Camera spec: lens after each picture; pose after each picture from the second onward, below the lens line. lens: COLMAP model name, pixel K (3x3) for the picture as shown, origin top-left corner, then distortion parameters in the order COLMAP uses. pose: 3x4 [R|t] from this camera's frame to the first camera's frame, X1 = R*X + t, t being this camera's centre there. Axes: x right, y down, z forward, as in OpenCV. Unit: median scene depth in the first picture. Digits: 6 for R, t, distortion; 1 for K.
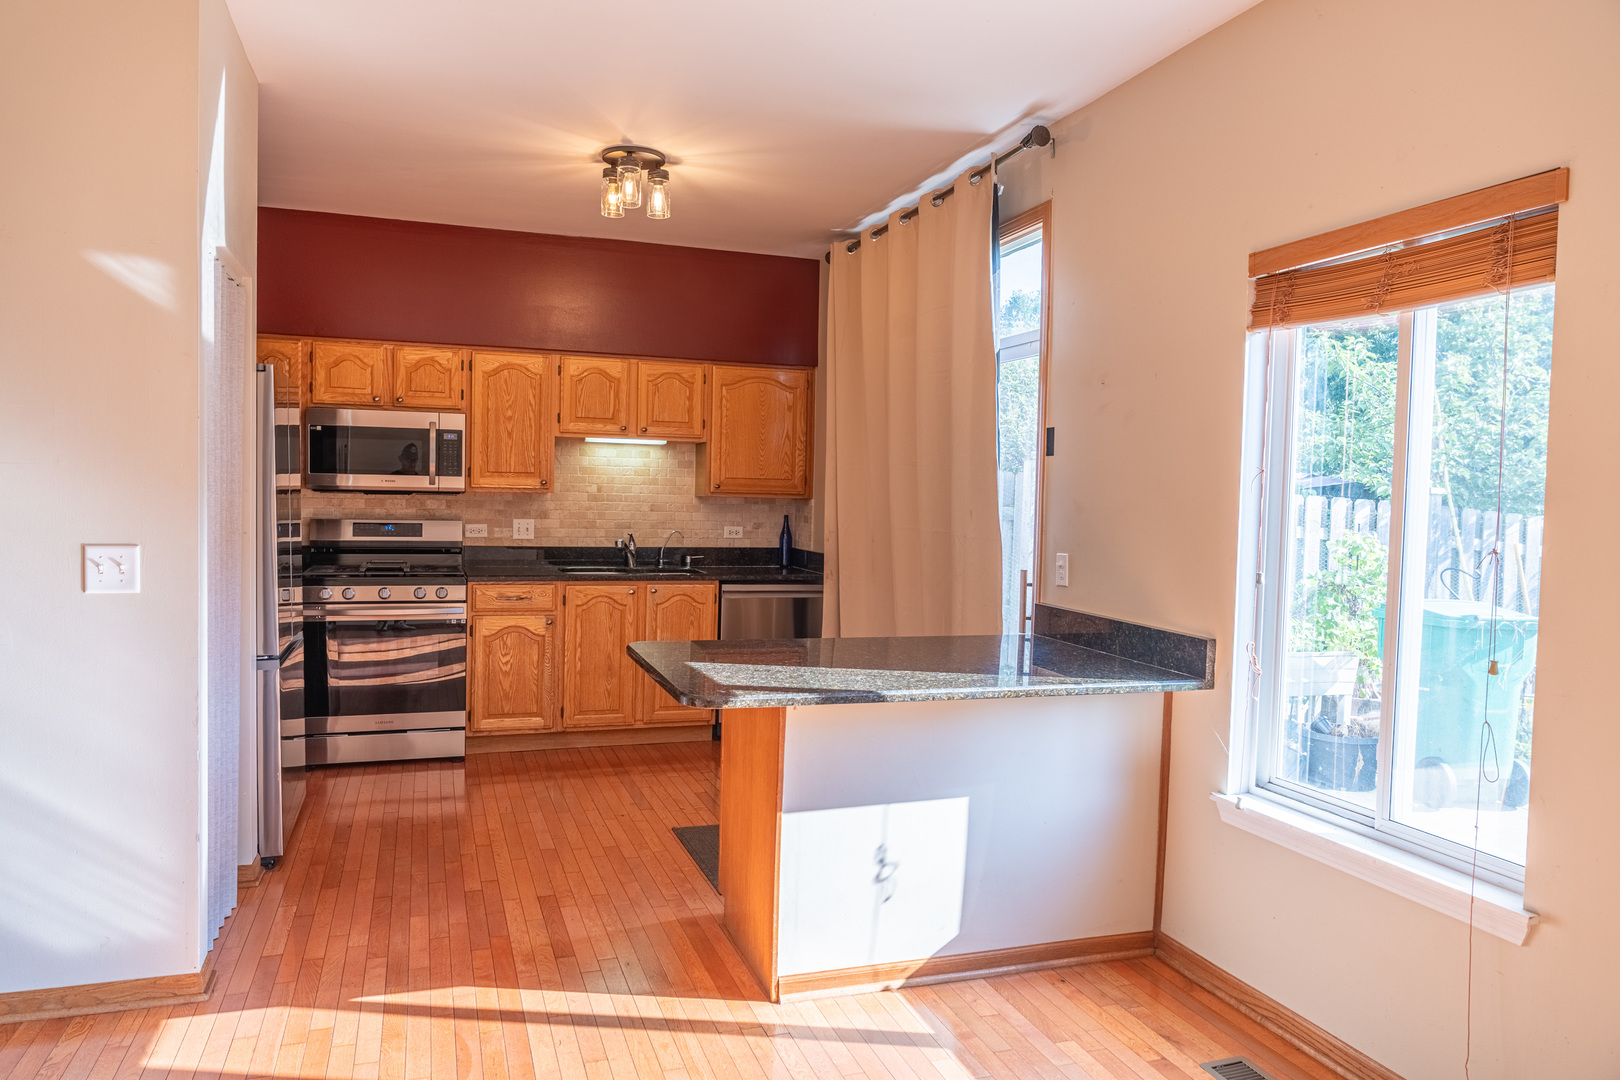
lens RADIAL K [[1084.3, 0, 804.4], [0, 1084.3, 539.0], [0, 0, 1]] dist [-0.015869, -0.012379]
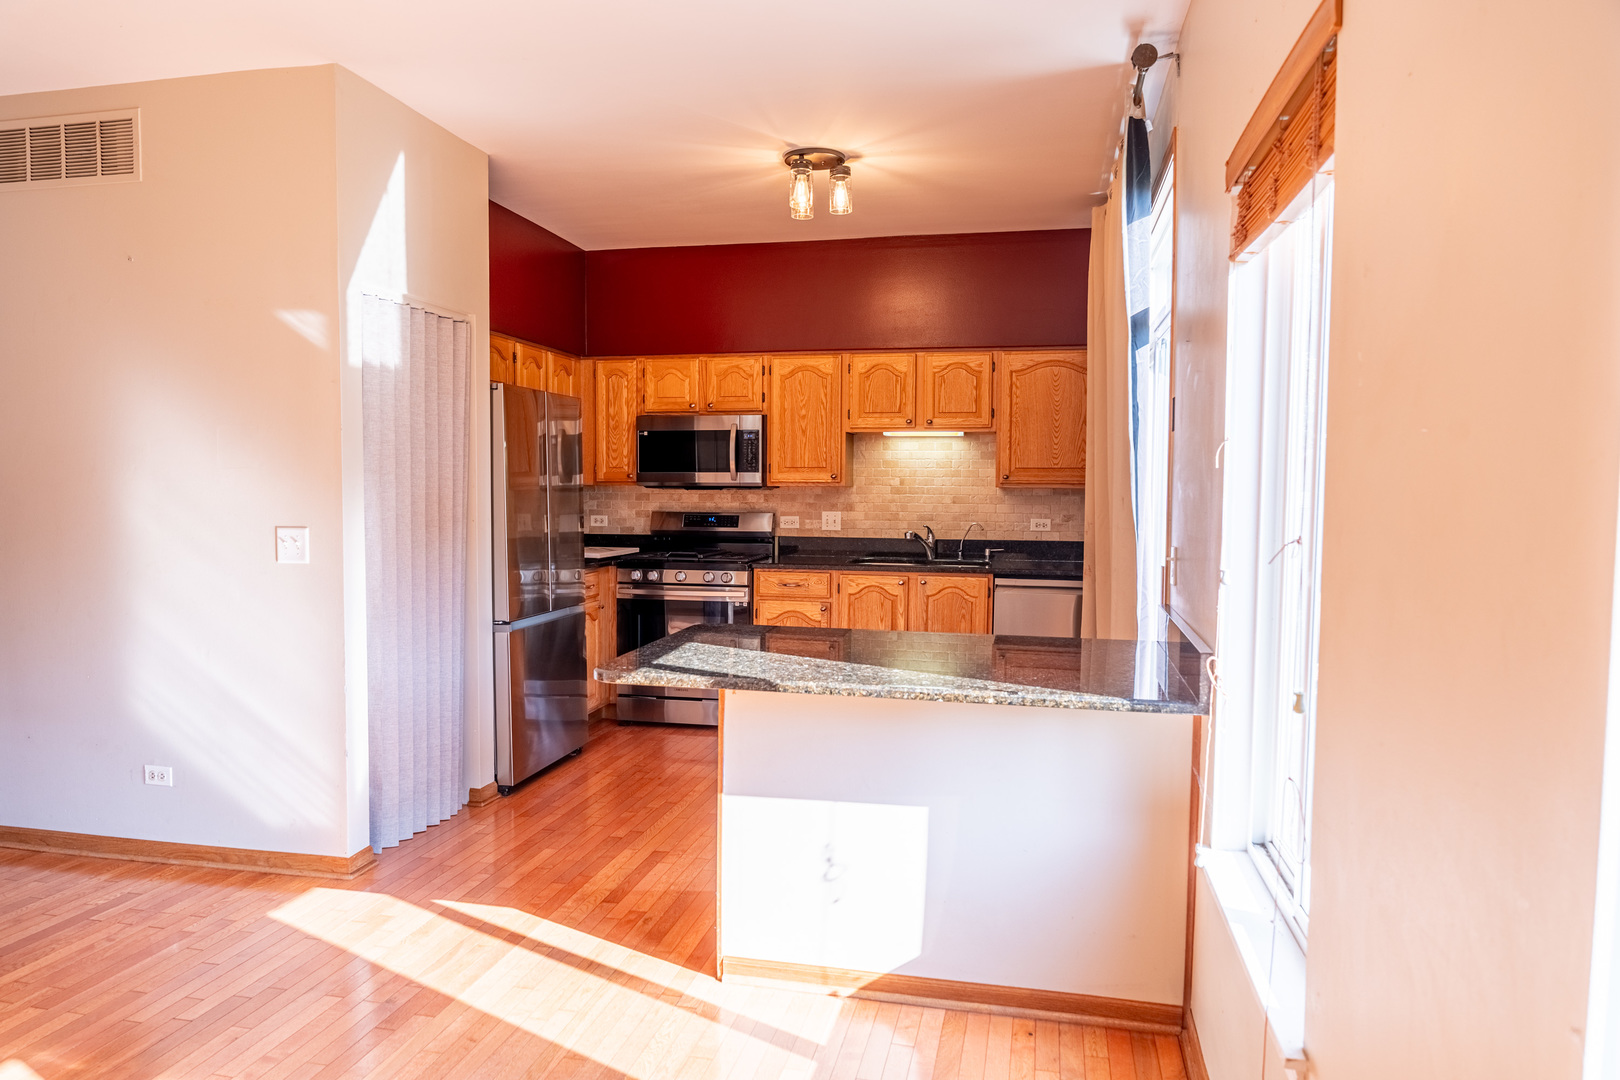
lens RADIAL K [[1084.3, 0, 800.6], [0, 1084.3, 537.5], [0, 0, 1]] dist [-0.015869, -0.012379]
pose [[0.851222, 0.008896, -0.524731, 0.480974], [-0.008646, 0.999958, 0.002928, 0.007377], [0.524735, 0.002044, 0.851263, 0.145866]]
